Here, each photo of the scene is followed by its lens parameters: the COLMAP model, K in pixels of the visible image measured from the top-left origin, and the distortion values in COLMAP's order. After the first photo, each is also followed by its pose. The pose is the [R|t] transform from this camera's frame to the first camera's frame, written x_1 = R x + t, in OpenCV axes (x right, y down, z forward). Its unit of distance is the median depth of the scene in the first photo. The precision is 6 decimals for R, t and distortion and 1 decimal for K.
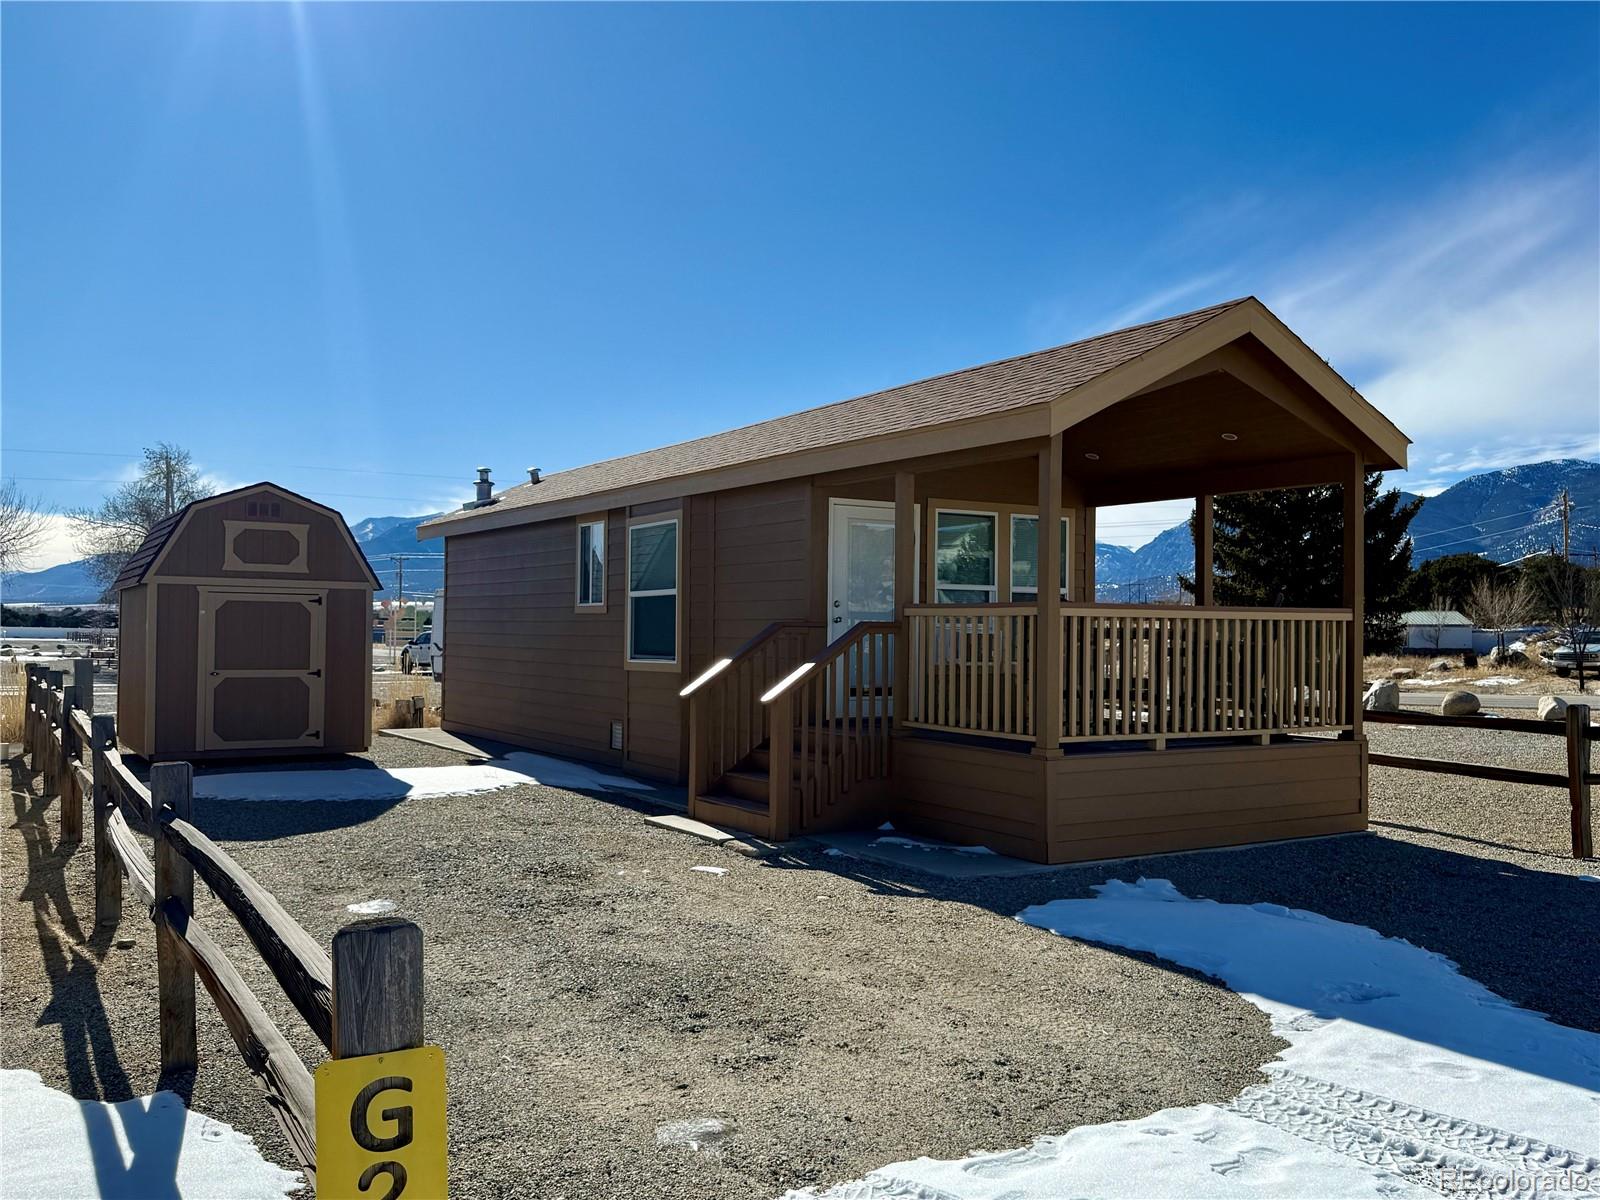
lens RADIAL K [[1304.2, 0, 803.7], [0, 1304.2, 599.7], [0, 0, 1]] dist [-0.005426, -0.004688]
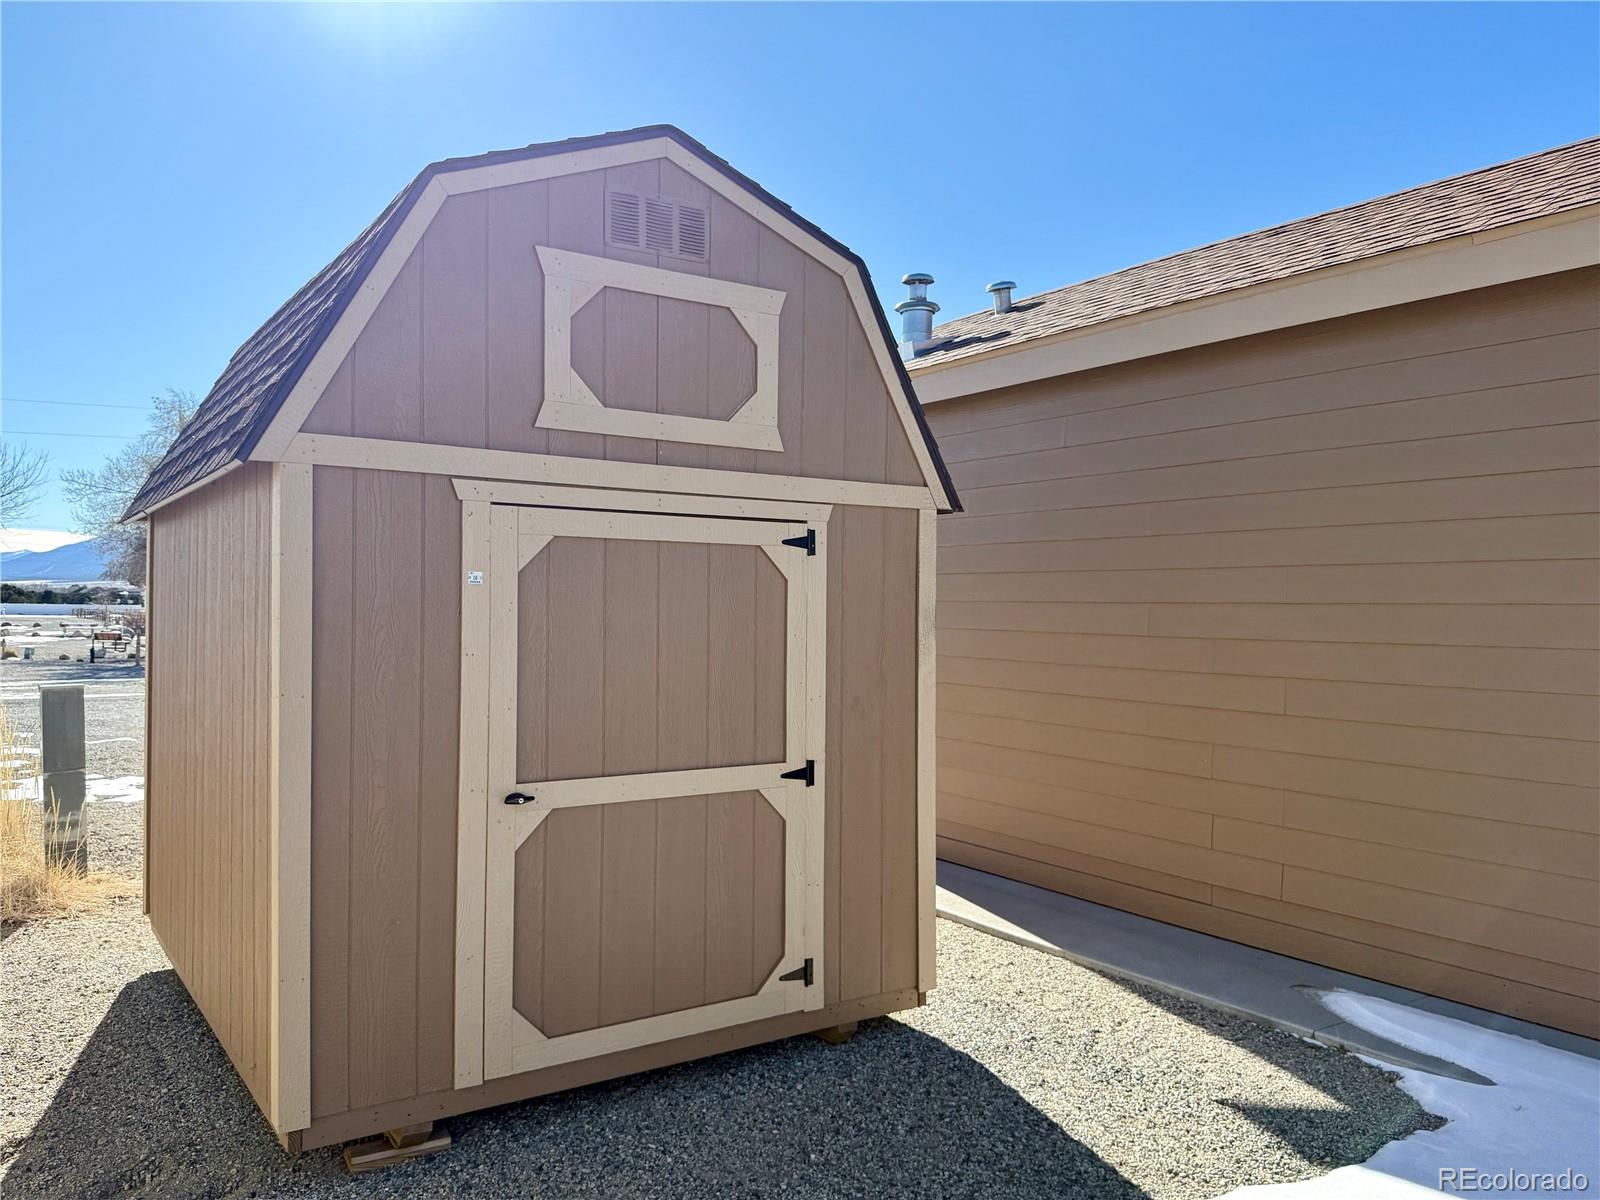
lens RADIAL K [[1209.2, 0, 796.1], [0, 1209.2, 604.7], [0, 0, 1]] dist [-0.000924, 0.002586]
pose [[0.999716, -0.005297, 0.023234, -0.059186], [0.004707, 0.999667, 0.025373, 0.001470], [-0.023361, -0.025257, 0.999408, 0.110790]]
